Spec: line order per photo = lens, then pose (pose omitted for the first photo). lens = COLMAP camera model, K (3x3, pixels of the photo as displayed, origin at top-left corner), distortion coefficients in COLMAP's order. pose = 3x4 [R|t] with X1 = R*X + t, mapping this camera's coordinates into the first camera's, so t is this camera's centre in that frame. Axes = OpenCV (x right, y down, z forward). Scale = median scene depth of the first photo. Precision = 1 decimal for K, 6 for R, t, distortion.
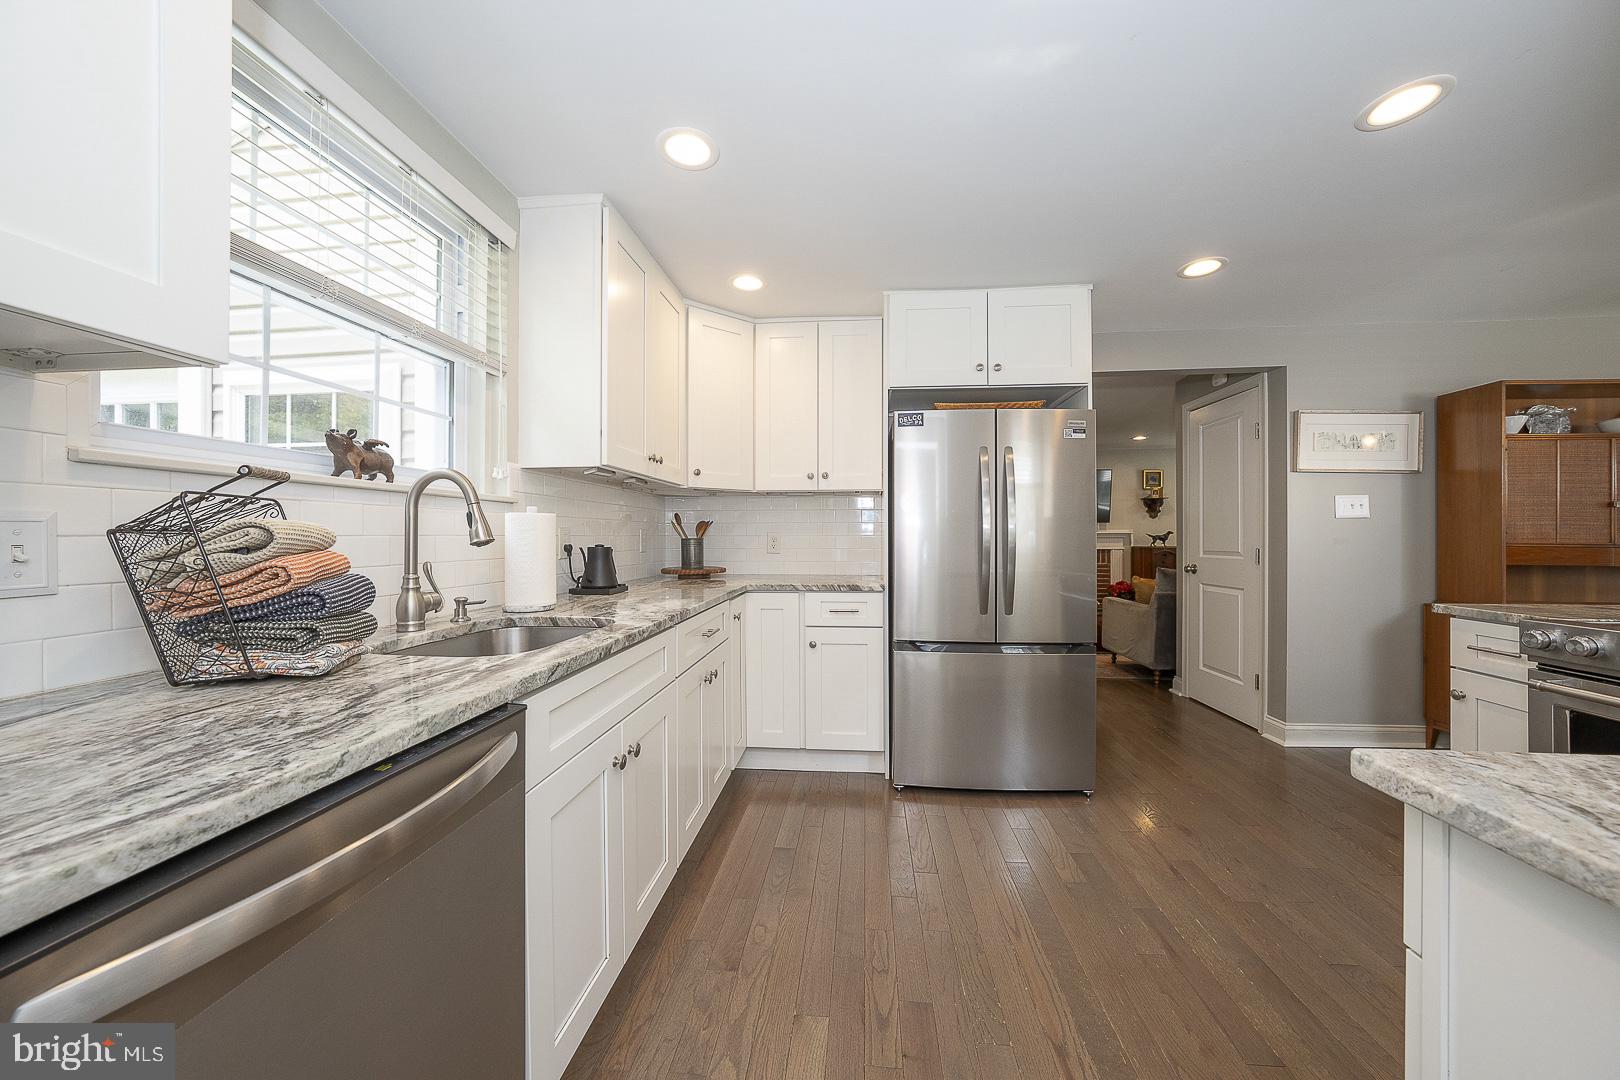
lens RADIAL K [[559.1, 0, 815.8], [0, 559.1, 536.2], [0, 0, 1]] dist [-0.003257, -0.000061]
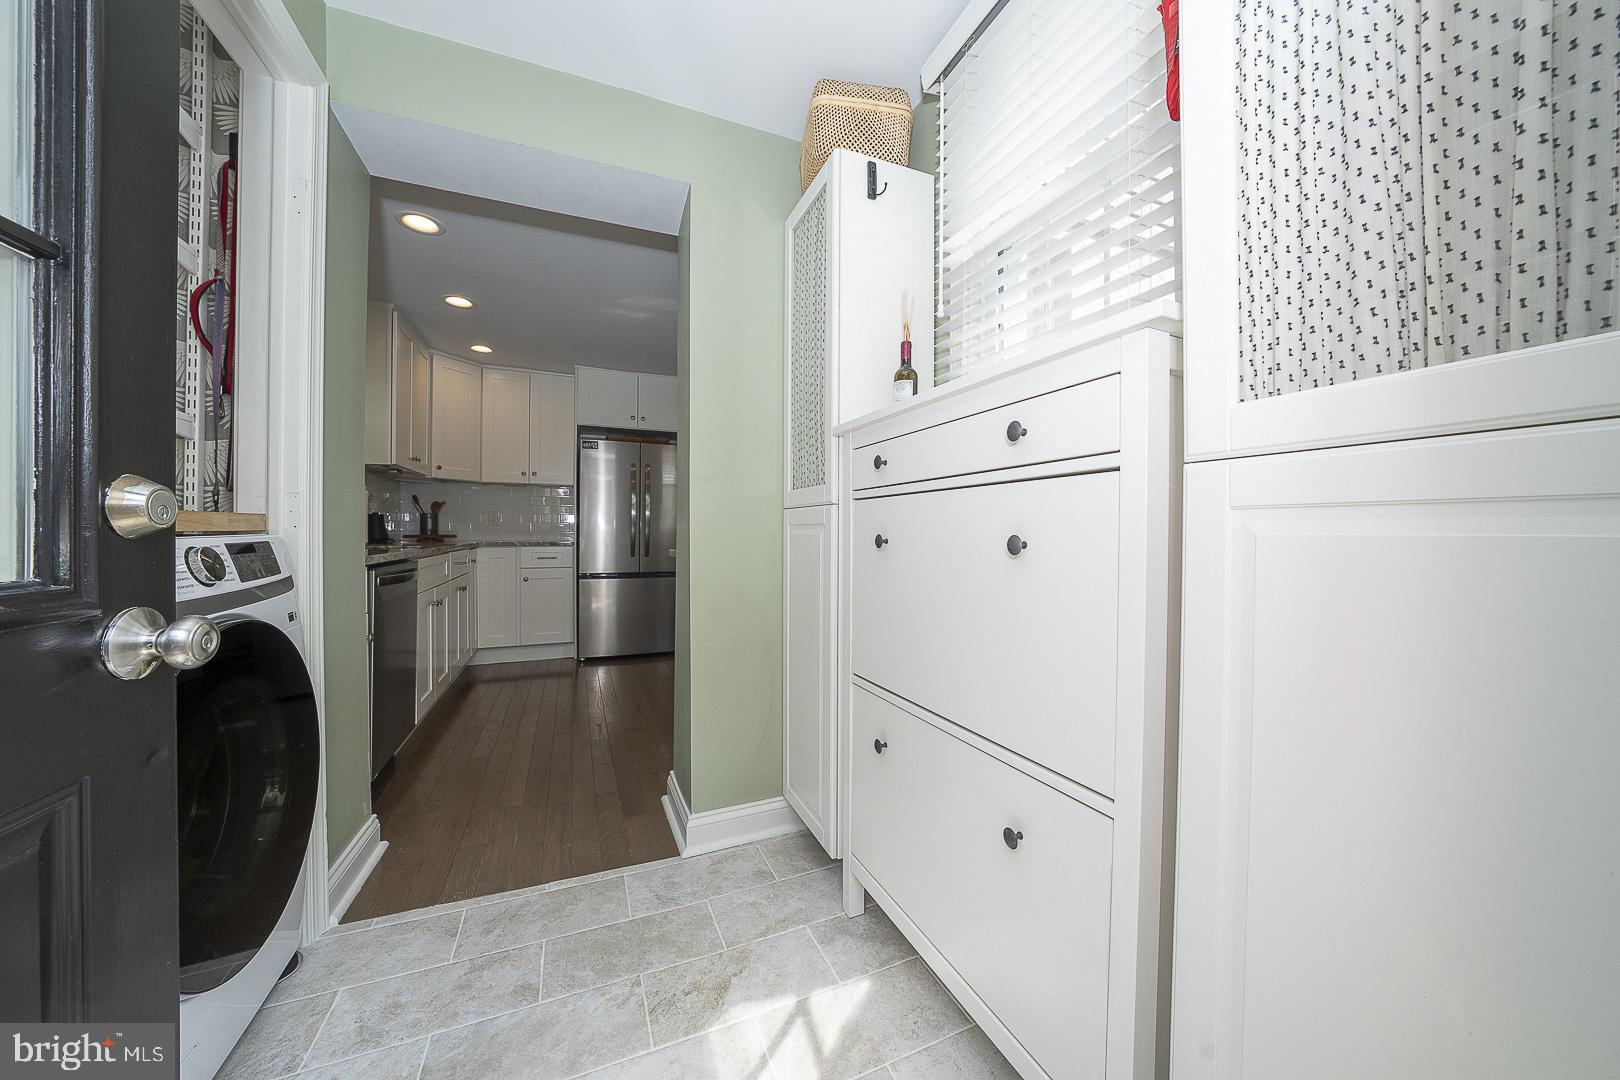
lens RADIAL K [[559.1, 0, 804.8], [0, 559.1, 535.5], [0, 0, 1]] dist [-0.003257, -0.000061]
pose [[0.886696, 0.003632, 0.462339, -0.038193], [-0.006537, 0.999968, 0.004681, 0.055438], [-0.462307, -0.007173, 0.886691, -0.802175]]
